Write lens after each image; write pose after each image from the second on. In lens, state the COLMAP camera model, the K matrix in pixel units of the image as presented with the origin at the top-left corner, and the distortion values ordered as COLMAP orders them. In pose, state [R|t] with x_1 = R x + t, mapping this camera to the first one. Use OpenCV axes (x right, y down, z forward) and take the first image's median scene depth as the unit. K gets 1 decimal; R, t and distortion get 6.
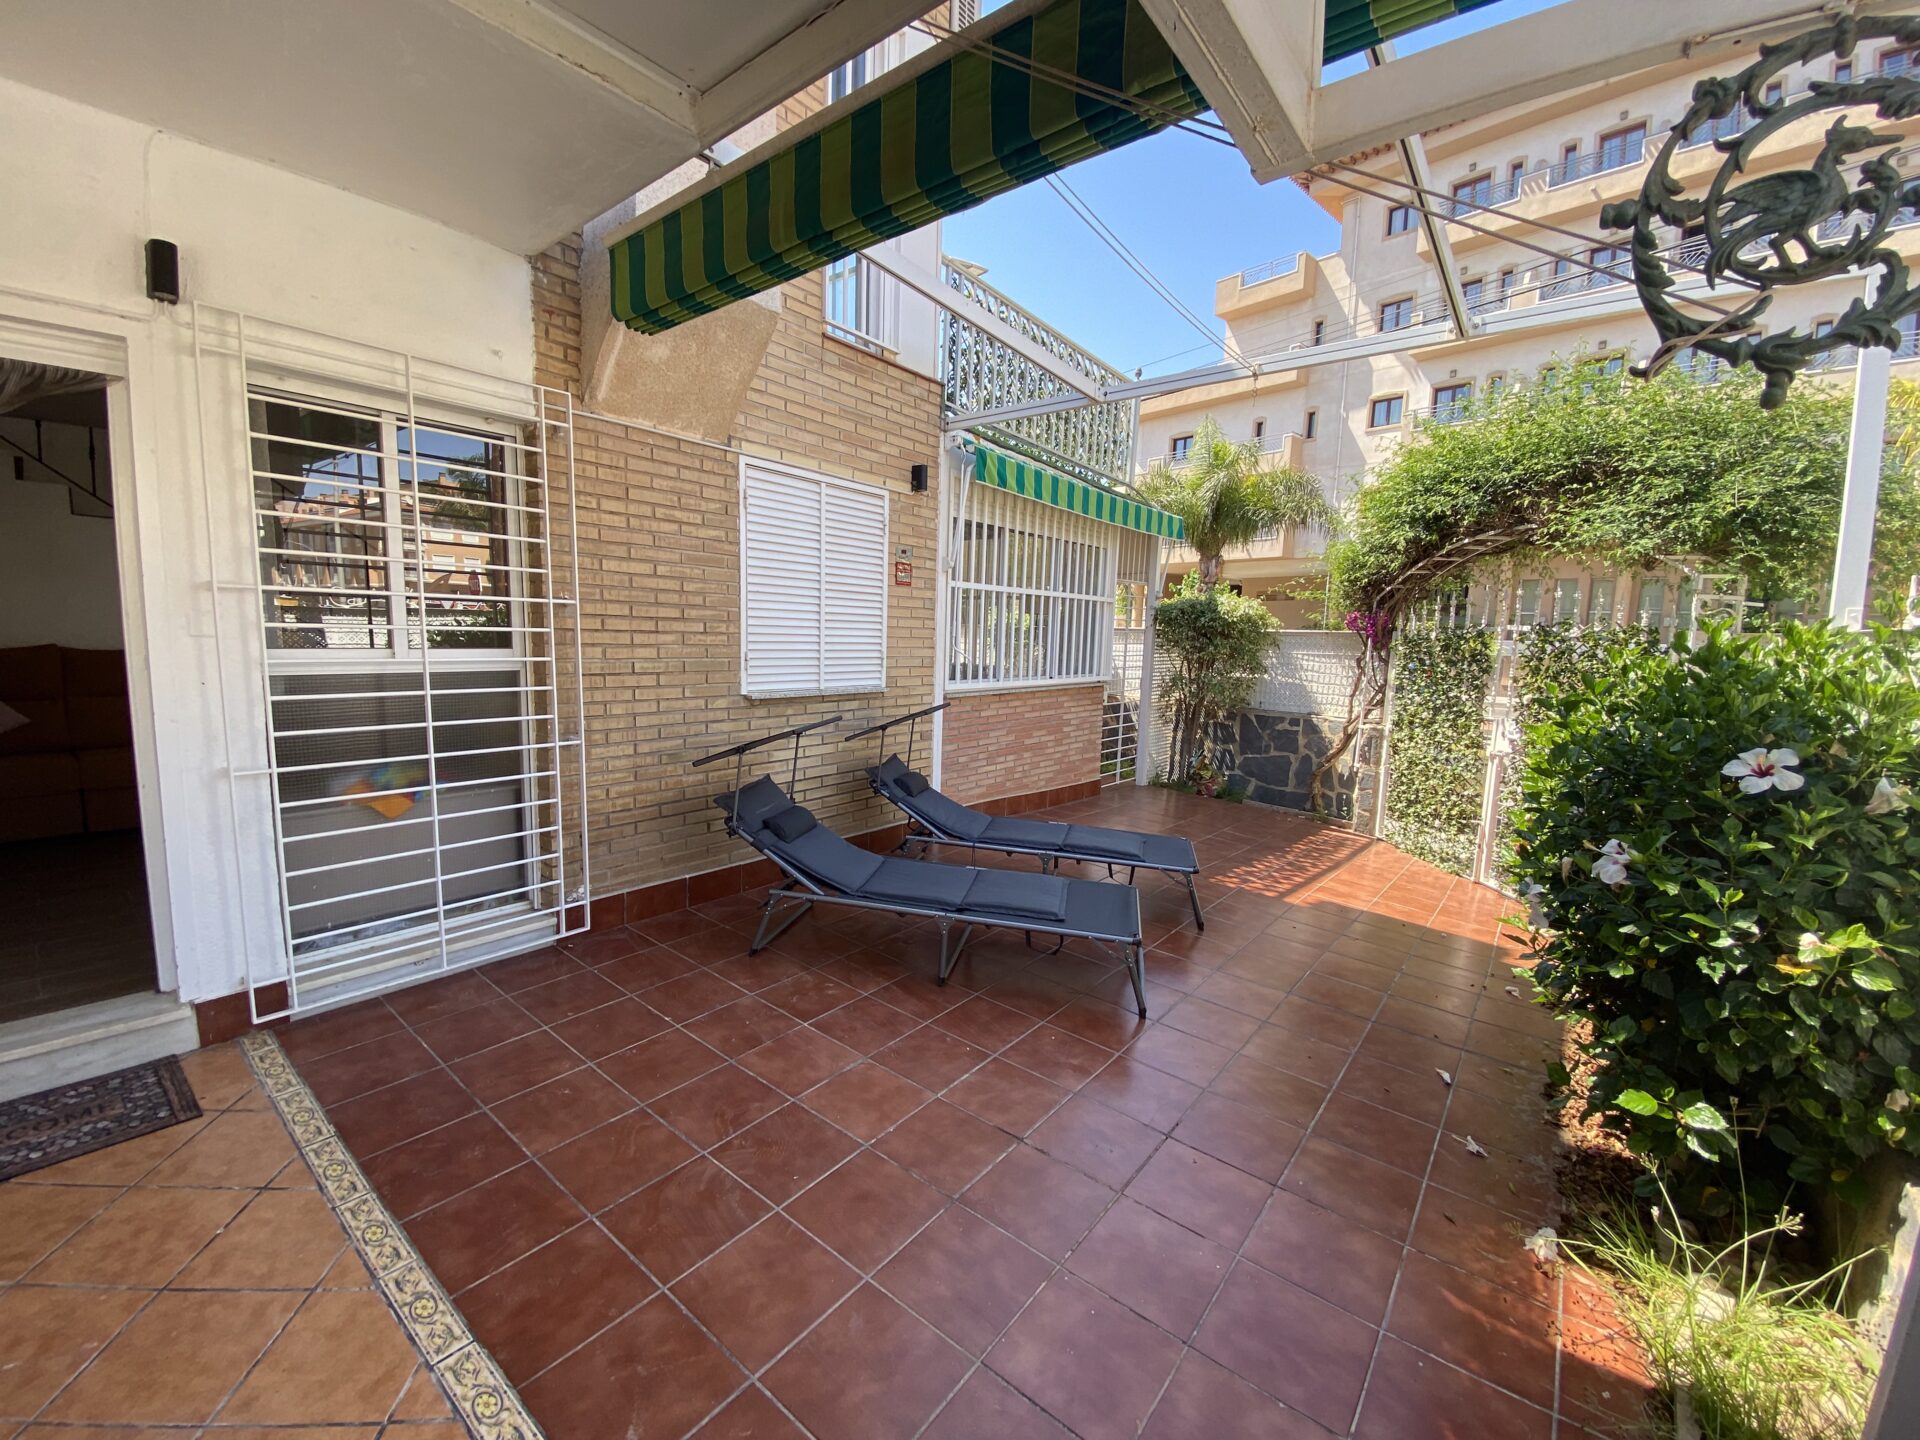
lens RADIAL K [[776.2, 0, 955.9], [0, 776.2, 730.4], [0, 0, 1]] dist [0.003025, -0.006183]
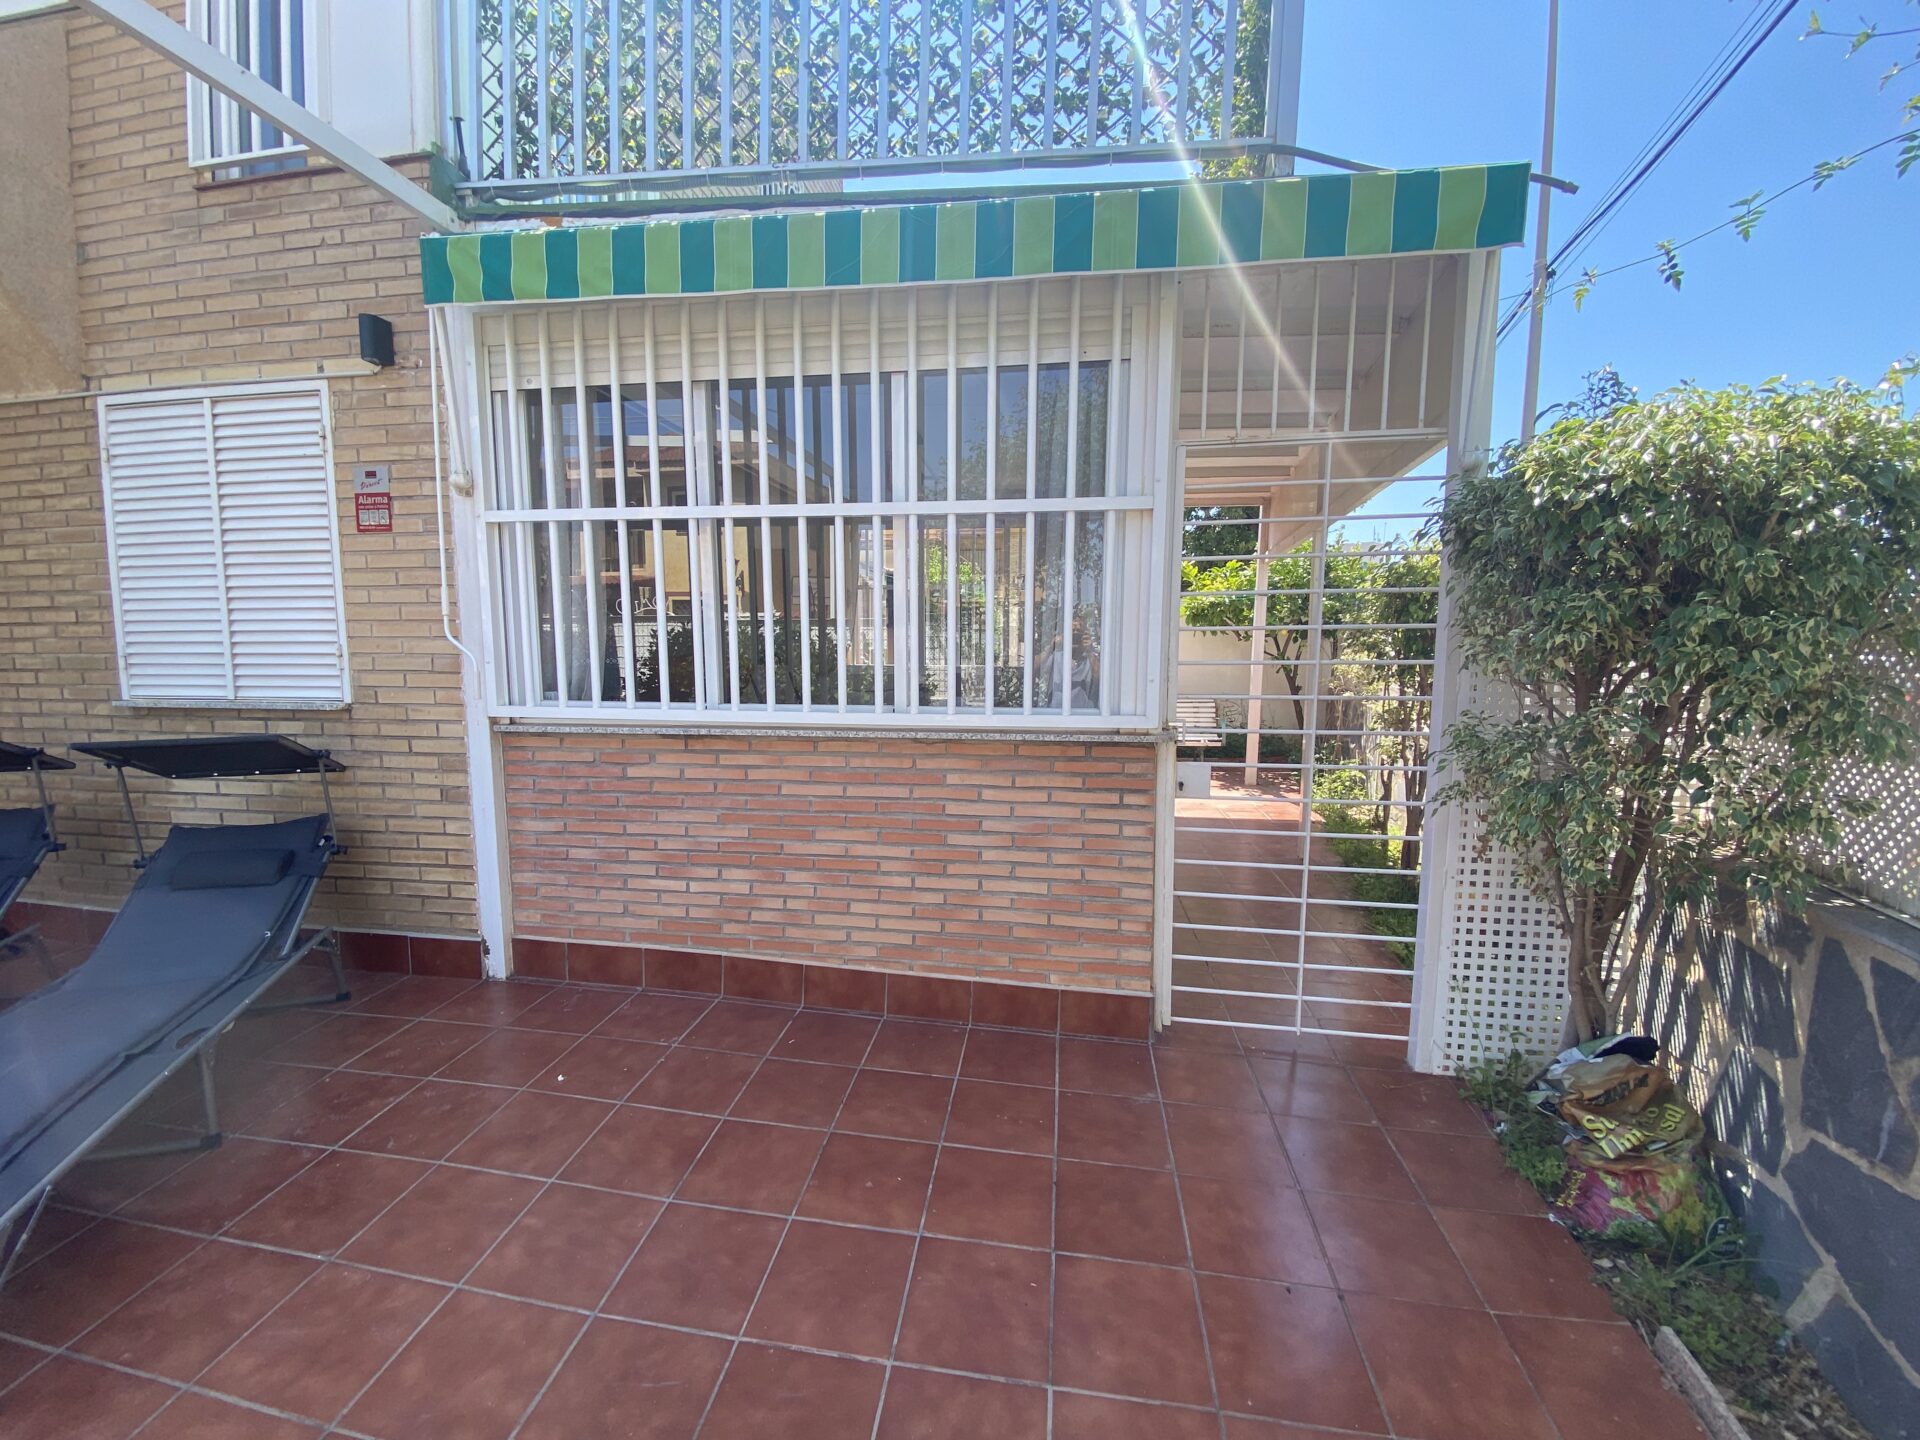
lens RADIAL K [[830.6, 0, 949.4], [0, 830.6, 710.3], [0, 0, 1]] dist [-0.029200, -0.001088]
pose [[0.496314, 0.072627, -0.865100, 0.711578], [-0.088871, 0.995510, 0.032590, -0.114978], [0.863582, 0.060707, 0.500540, 1.107520]]
